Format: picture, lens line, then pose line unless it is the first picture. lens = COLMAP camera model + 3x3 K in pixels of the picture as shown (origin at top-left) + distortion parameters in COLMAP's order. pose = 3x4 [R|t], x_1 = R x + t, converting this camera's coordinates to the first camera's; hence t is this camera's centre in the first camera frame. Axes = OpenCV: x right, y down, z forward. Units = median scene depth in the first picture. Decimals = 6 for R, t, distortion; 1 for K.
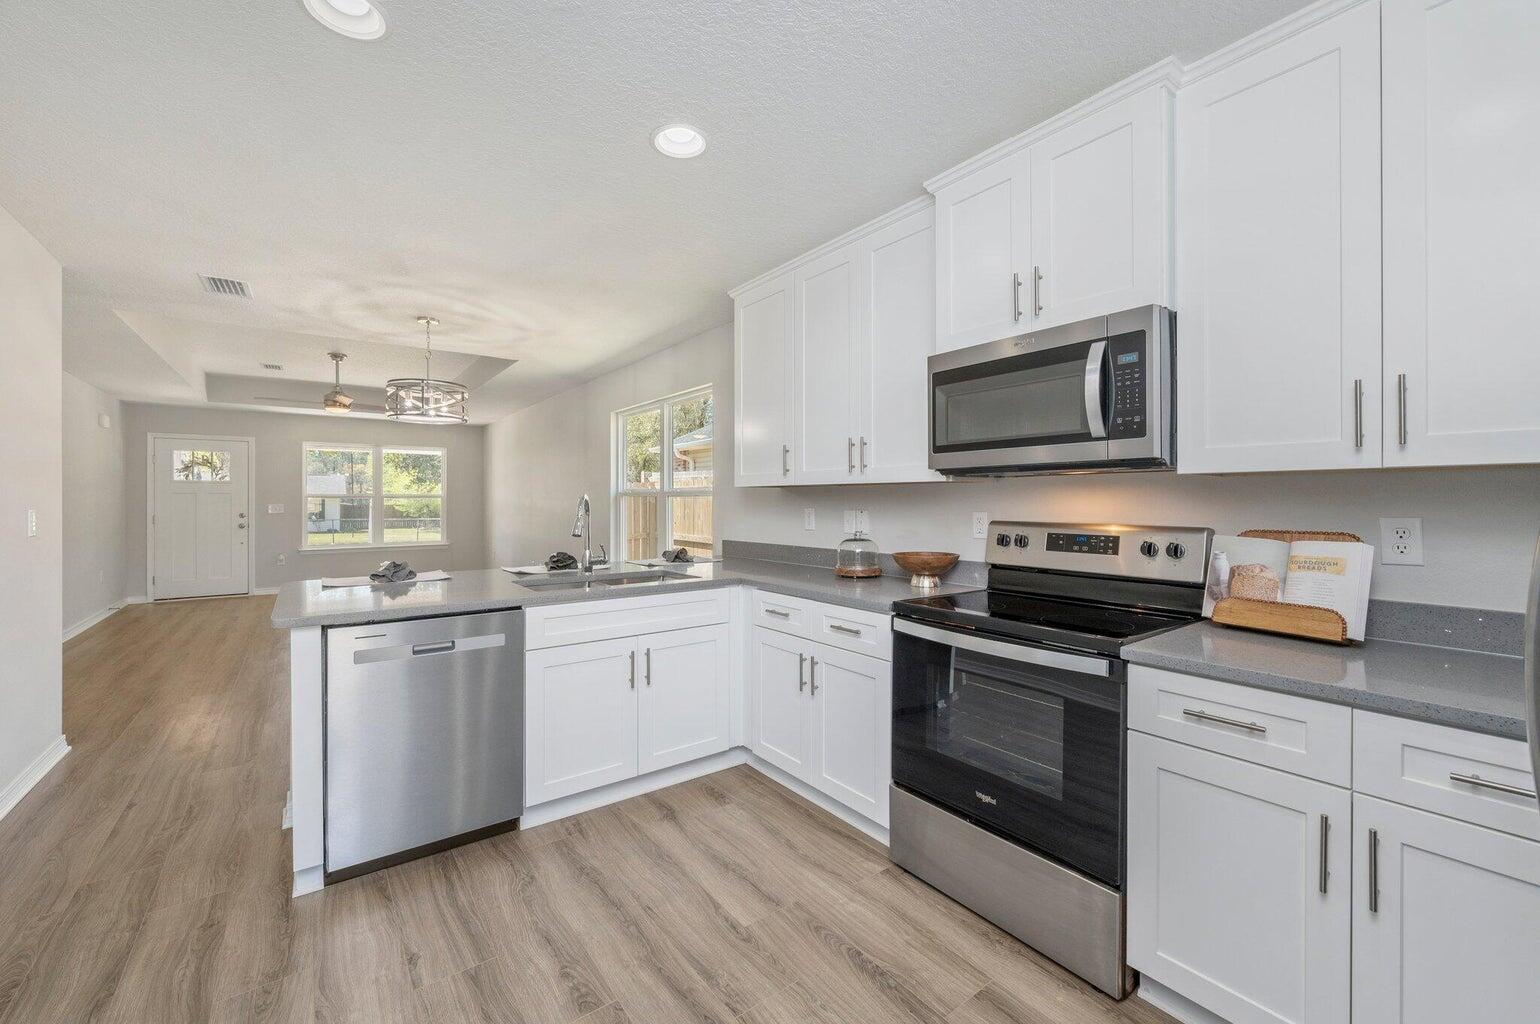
lens RADIAL K [[613.6, 0, 766.5], [0, 613.6, 503.0], [0, 0, 1]] dist [-0.011140, -0.000091]
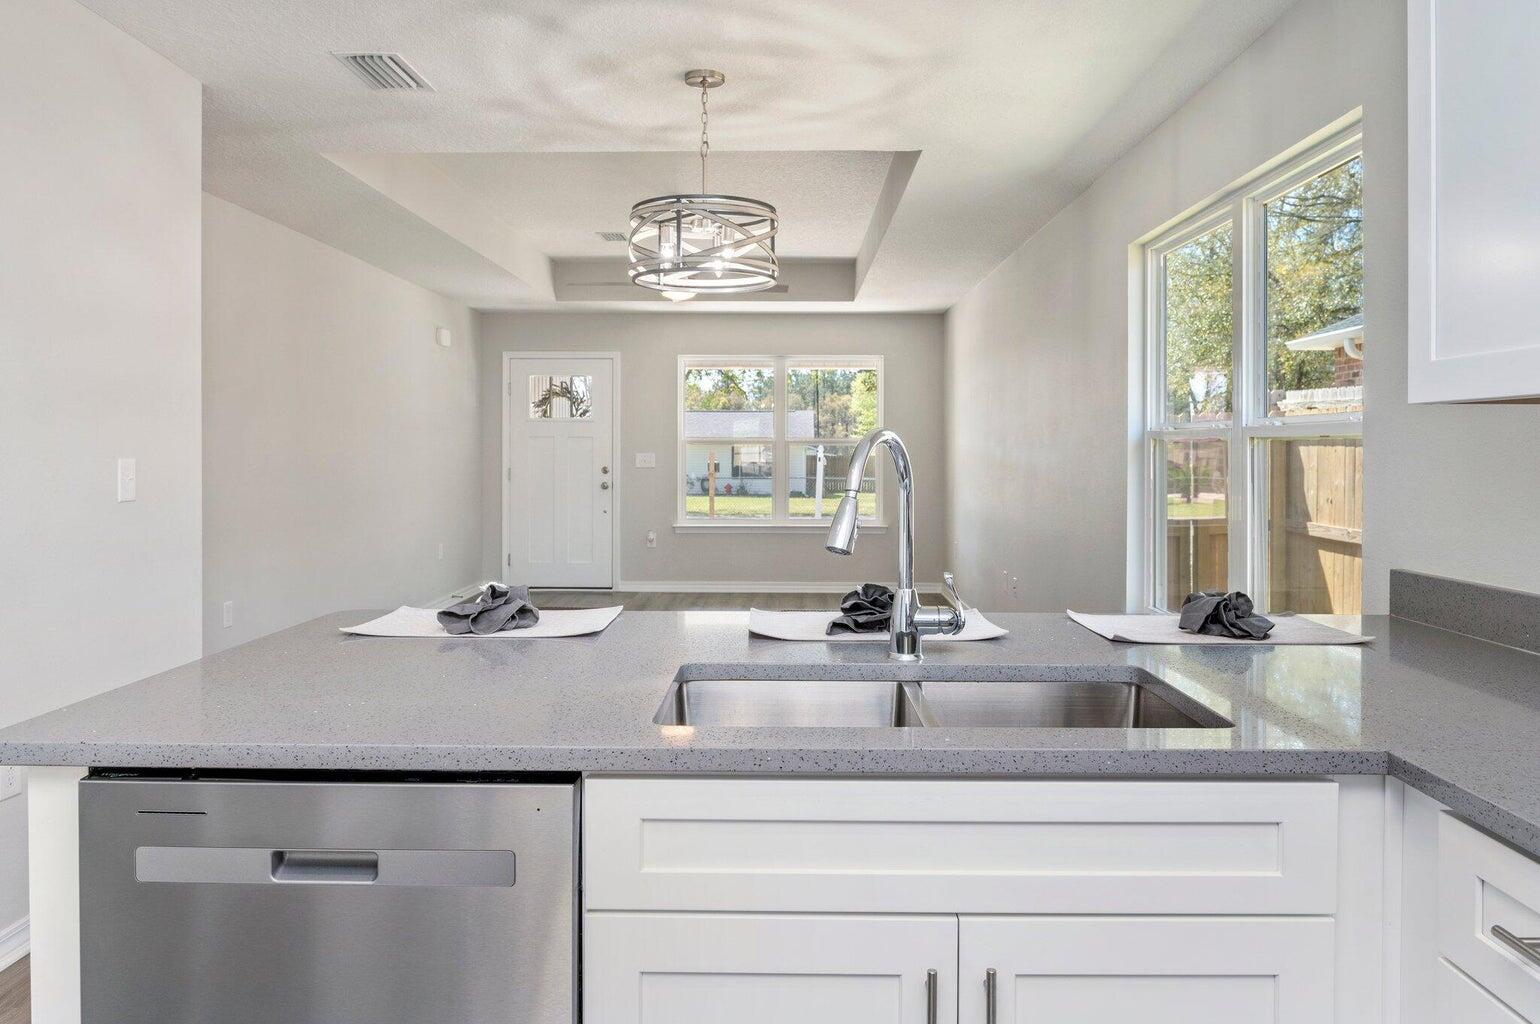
lens RADIAL K [[1072.4, 0, 789.4], [0, 1072.4, 449.2], [0, 0, 1]] dist [-0.038368, -0.001950]
pose [[0.792754, 0.003367, -0.609533, 0.012913], [-0.006597, 0.999974, -0.003056, -0.000310], [0.609507, 0.006444, 0.792755, 0.235479]]
